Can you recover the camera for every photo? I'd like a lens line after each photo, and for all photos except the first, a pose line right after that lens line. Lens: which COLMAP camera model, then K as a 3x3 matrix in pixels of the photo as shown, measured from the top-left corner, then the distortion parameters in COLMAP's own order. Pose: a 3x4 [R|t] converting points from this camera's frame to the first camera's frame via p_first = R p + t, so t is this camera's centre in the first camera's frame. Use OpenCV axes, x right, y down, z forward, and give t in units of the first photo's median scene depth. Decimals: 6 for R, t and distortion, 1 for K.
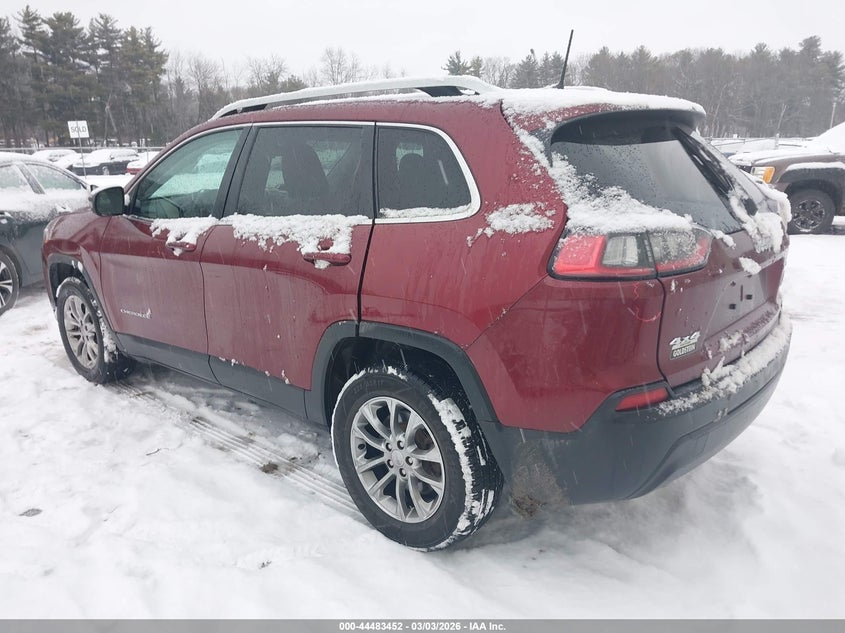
lens RADIAL K [[650.5, 0, 422.5], [0, 650.5, 316.5], [0, 0, 1]] dist [-0.008618, -0.002087]
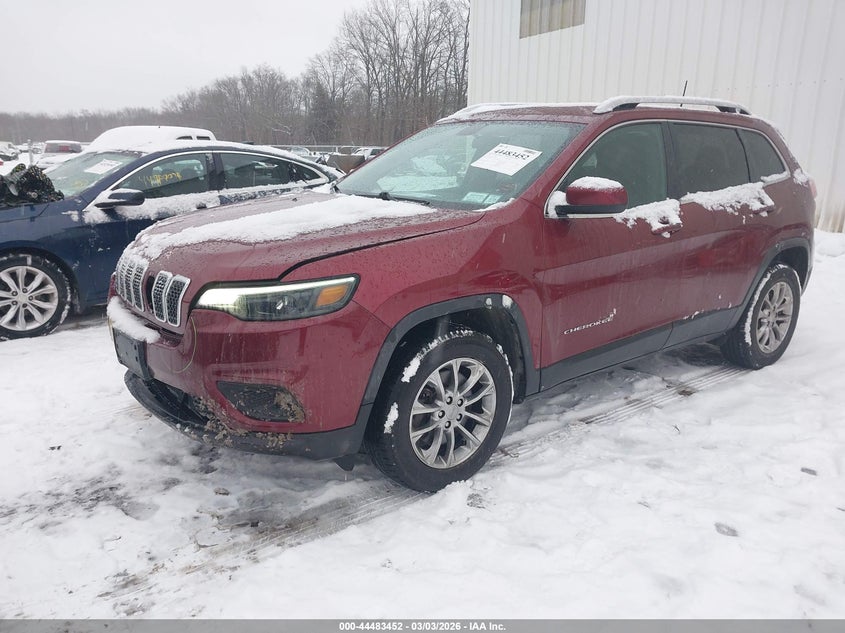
lens RADIAL K [[650.5, 0, 422.5], [0, 650.5, 316.5], [0, 0, 1]] dist [-0.008618, -0.002087]
pose [[0.220398, -0.230058, 0.947891, -1.520585], [0.243737, 0.953949, 0.174855, -0.257536], [-0.944466, 0.192498, 0.266322, 1.126211]]
